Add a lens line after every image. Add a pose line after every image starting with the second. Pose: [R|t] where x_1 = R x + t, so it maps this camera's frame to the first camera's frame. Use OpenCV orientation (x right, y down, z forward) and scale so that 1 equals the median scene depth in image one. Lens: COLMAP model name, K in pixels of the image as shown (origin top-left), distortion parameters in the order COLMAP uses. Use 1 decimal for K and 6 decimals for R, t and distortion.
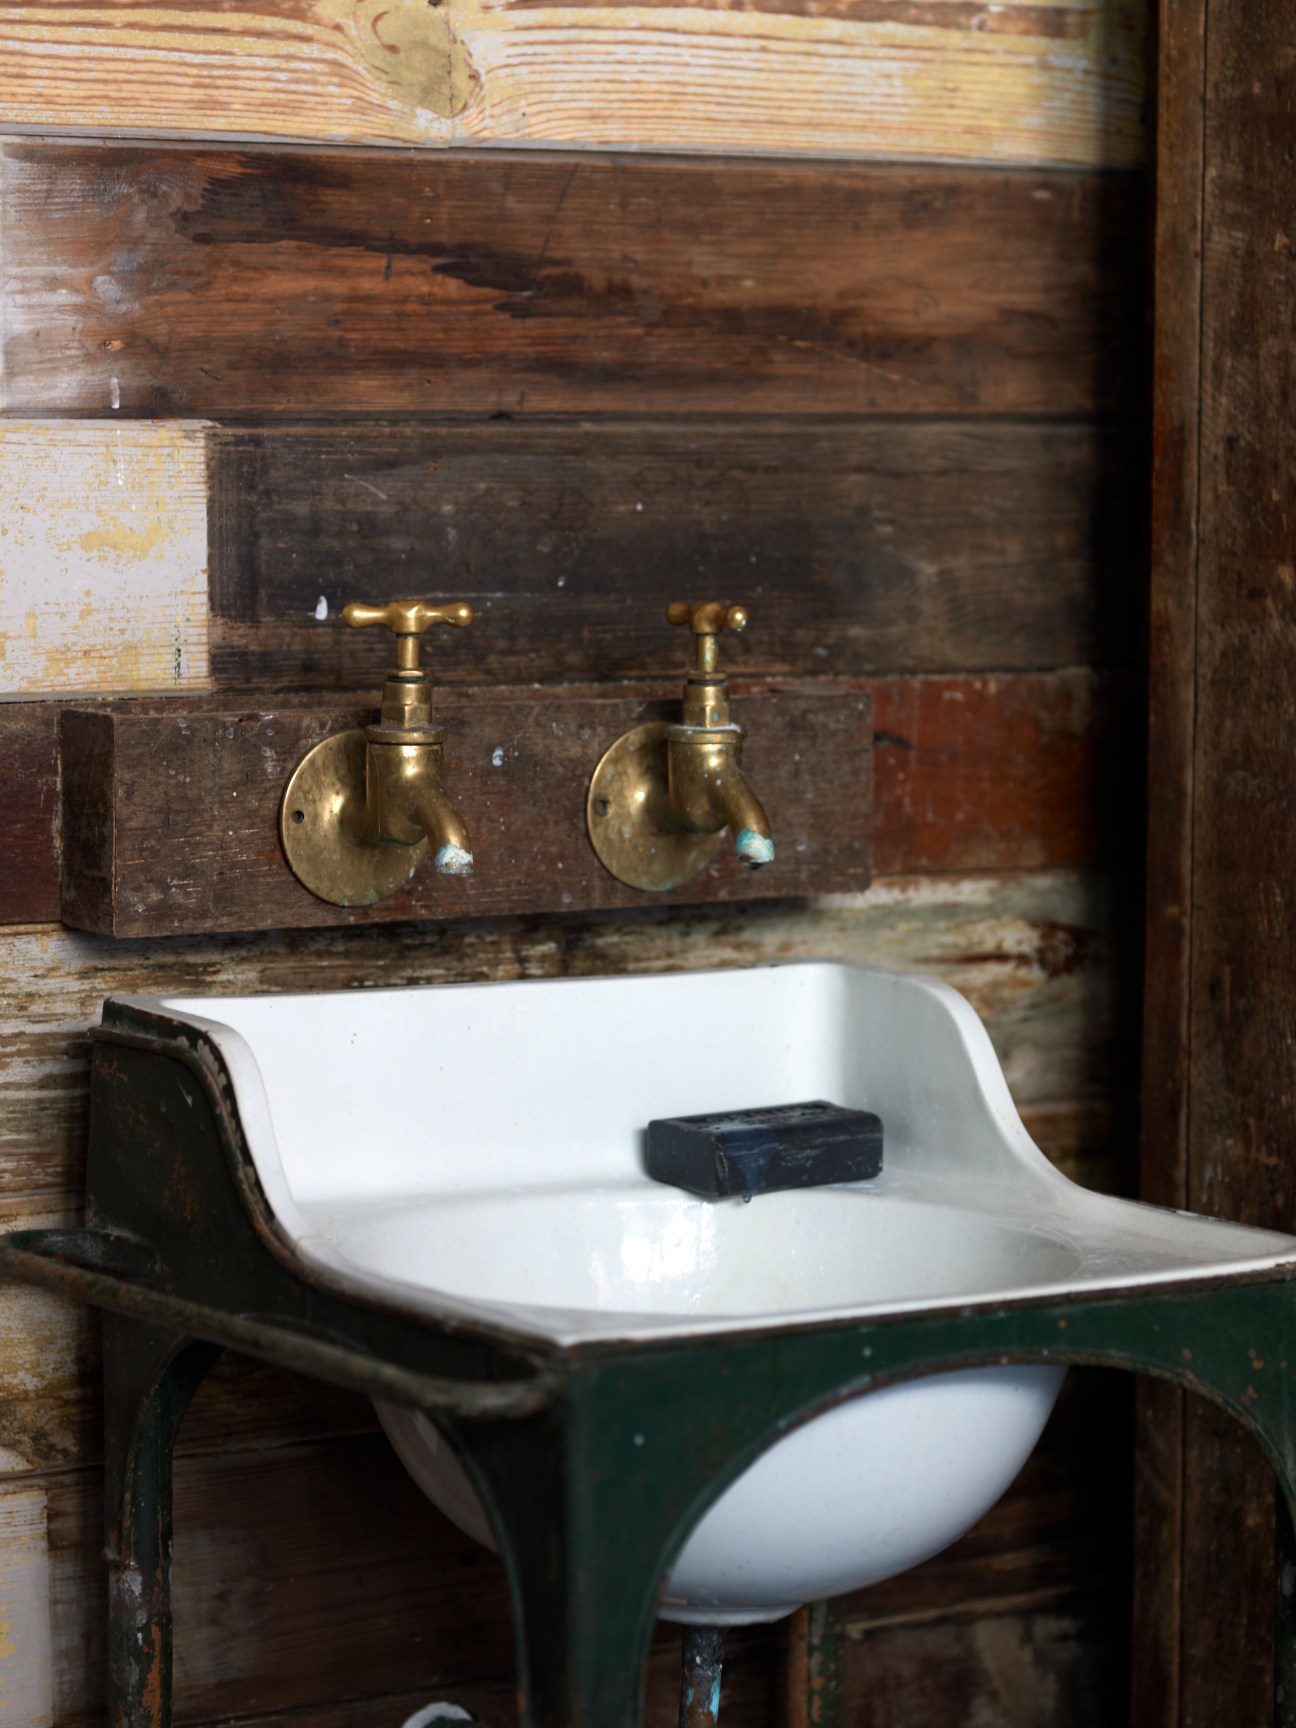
lens RADIAL K [[4997.9, 0, 648.2], [0, 4997.9, 863.6], [0, 0, 1]] dist [-0.034087, 0.000000]
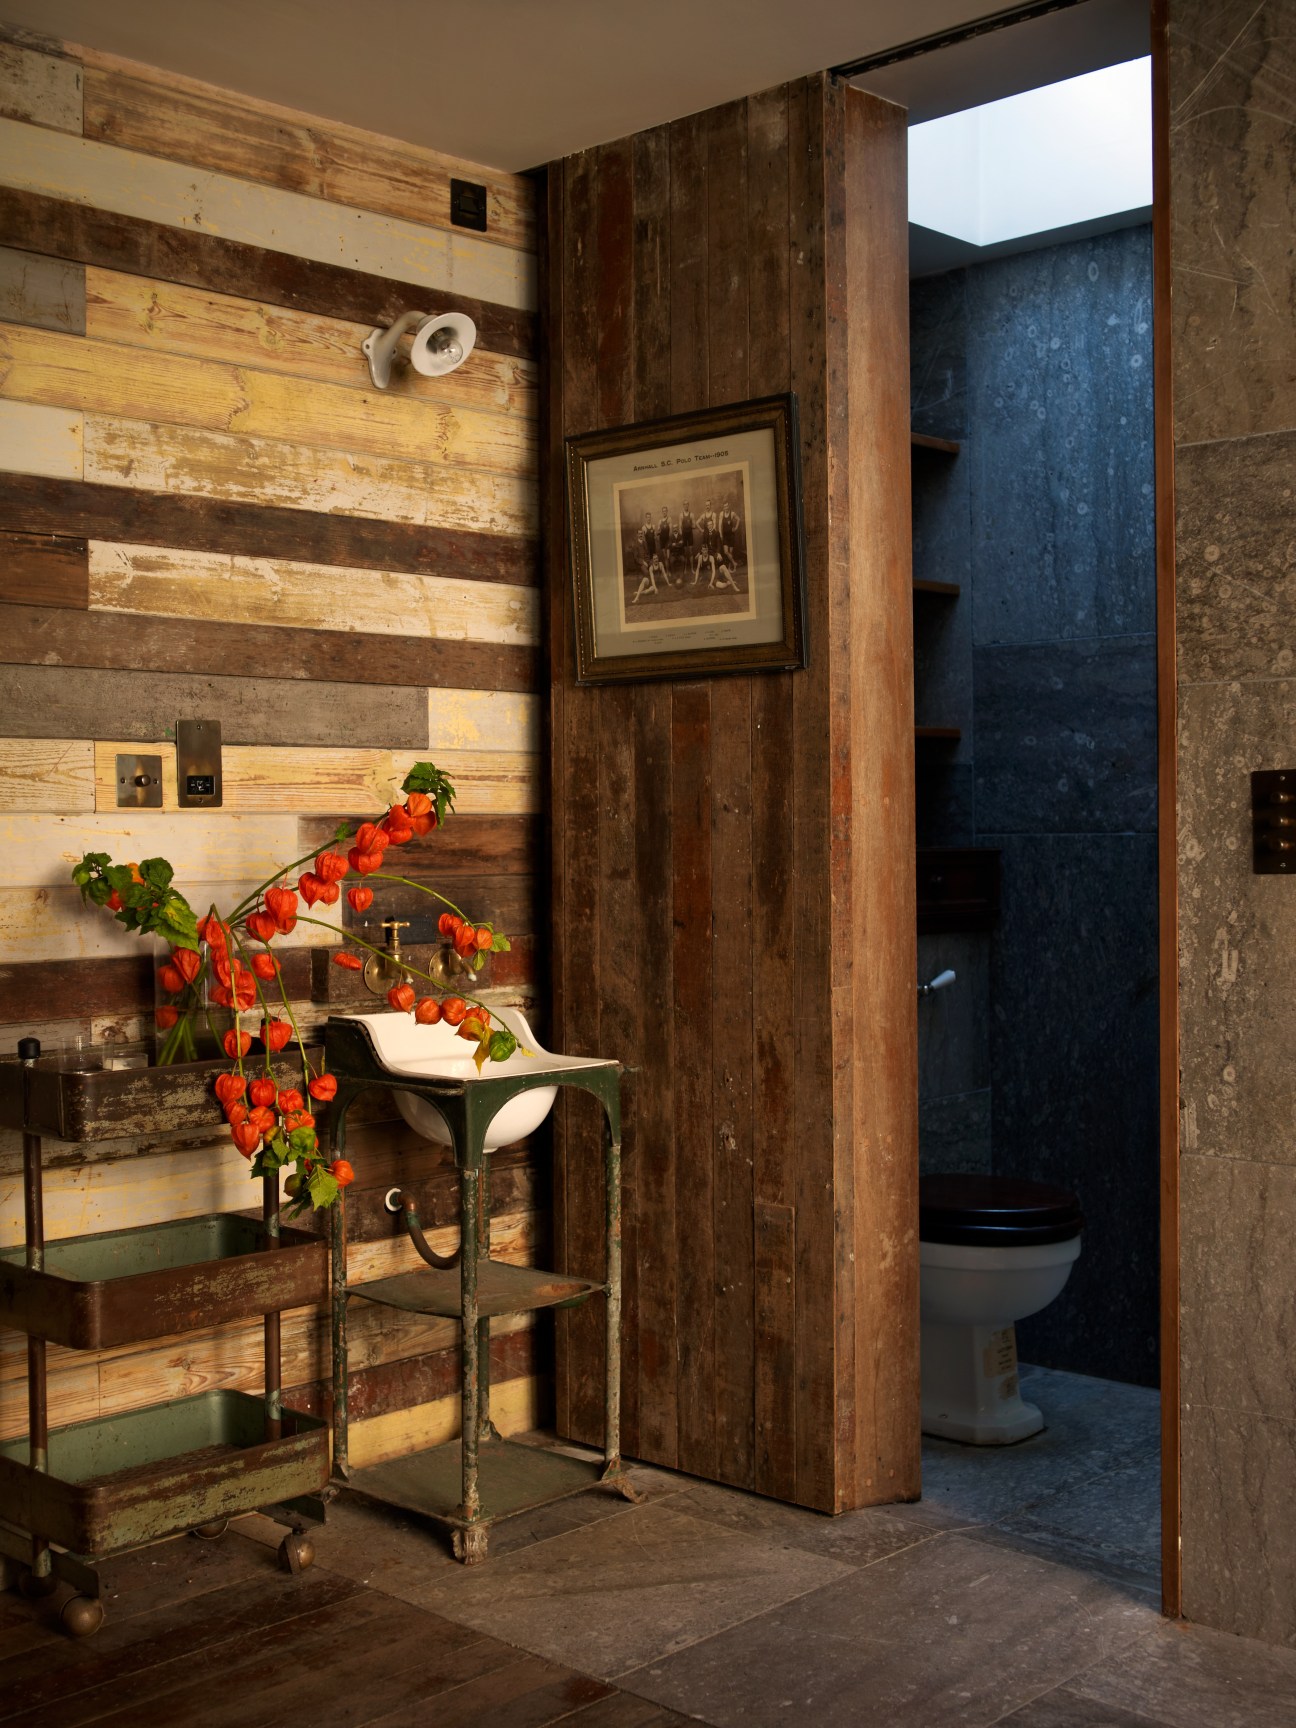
lens RADIAL K [[2028.1, 0, 648.3], [0, 2028.1, 858.5], [0, 0, 1]] dist [0.115189, 0.000000]
pose [[0.970212, -0.012706, 0.241924, -0.238745], [0.031797, 0.996663, -0.075173, 0.029261], [-0.240162, 0.080627, 0.967379, -0.690328]]
